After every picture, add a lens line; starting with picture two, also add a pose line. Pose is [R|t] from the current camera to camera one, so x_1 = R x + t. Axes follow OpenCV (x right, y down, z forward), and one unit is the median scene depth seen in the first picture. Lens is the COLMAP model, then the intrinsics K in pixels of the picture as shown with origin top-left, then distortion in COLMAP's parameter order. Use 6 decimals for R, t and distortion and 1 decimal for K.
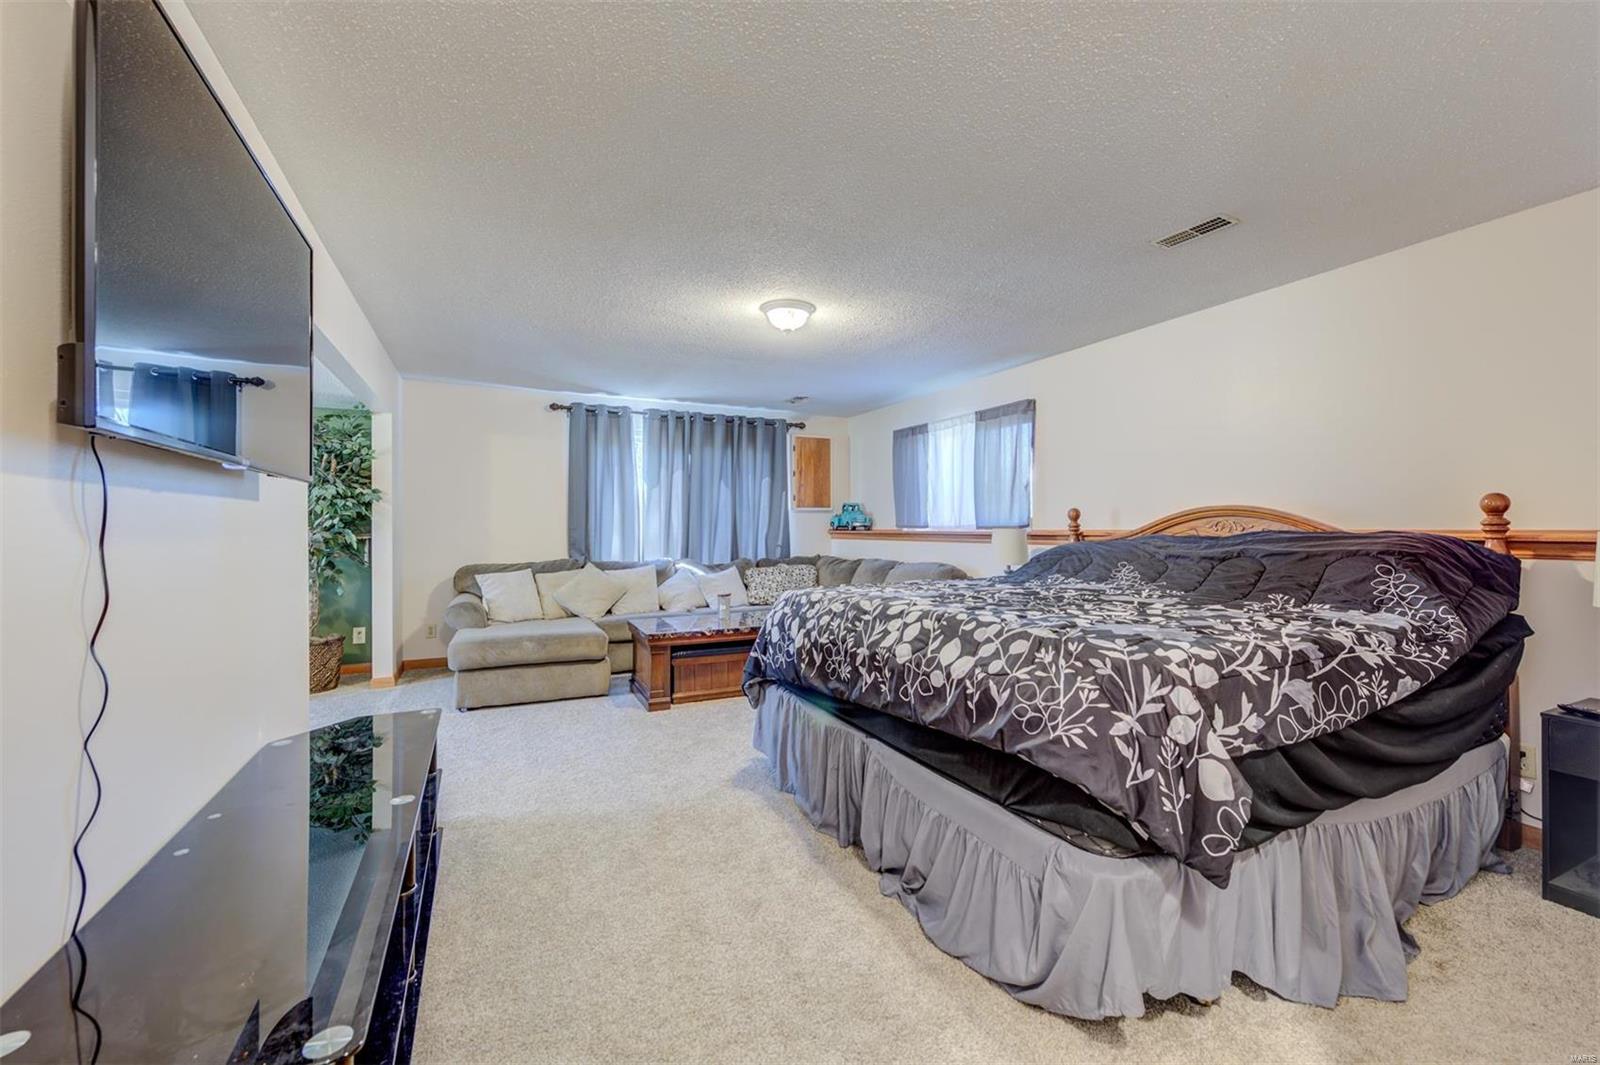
lens RADIAL K [[639.0, 0, 806.6], [0, 639.0, 530.3], [0, 0, 1]] dist [0.007366, -0.001939]
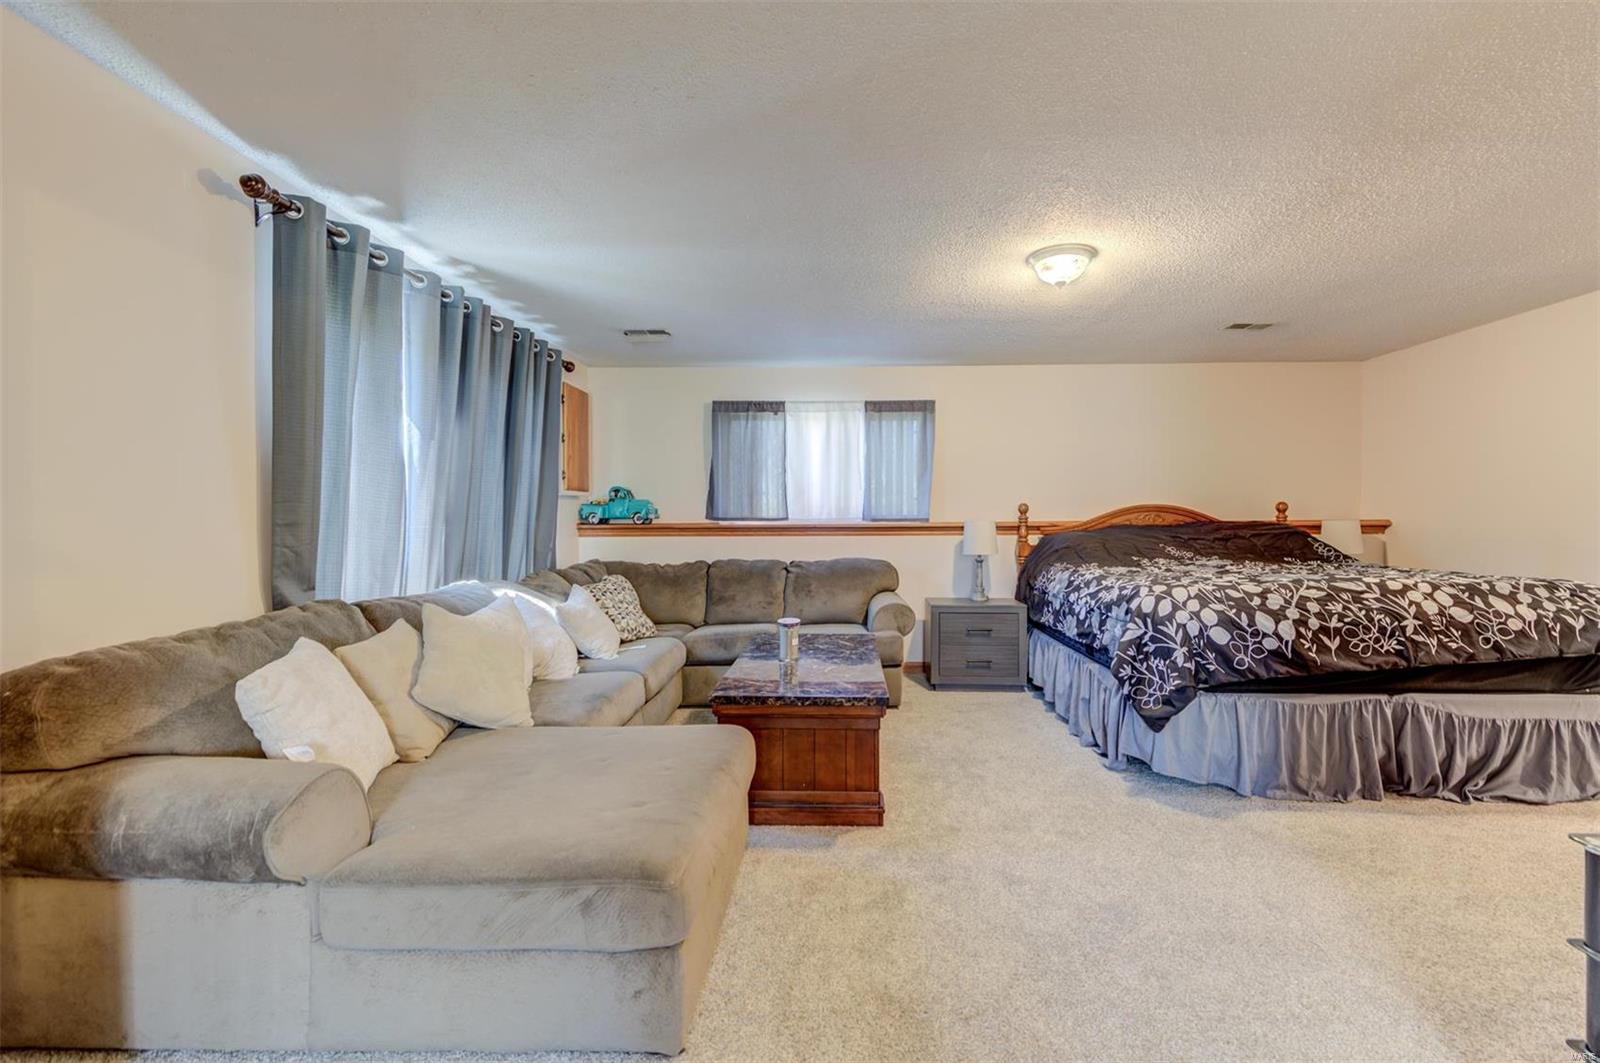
lens RADIAL K [[639.0, 0, 815.8], [0, 639.0, 526.3], [0, 0, 1]] dist [0.007366, -0.001939]
pose [[0.471642, -0.012801, 0.881697, -1.007392], [0.007981, 0.999916, 0.010248, -0.006153], [-0.881754, 0.002204, 0.471704, 0.962760]]
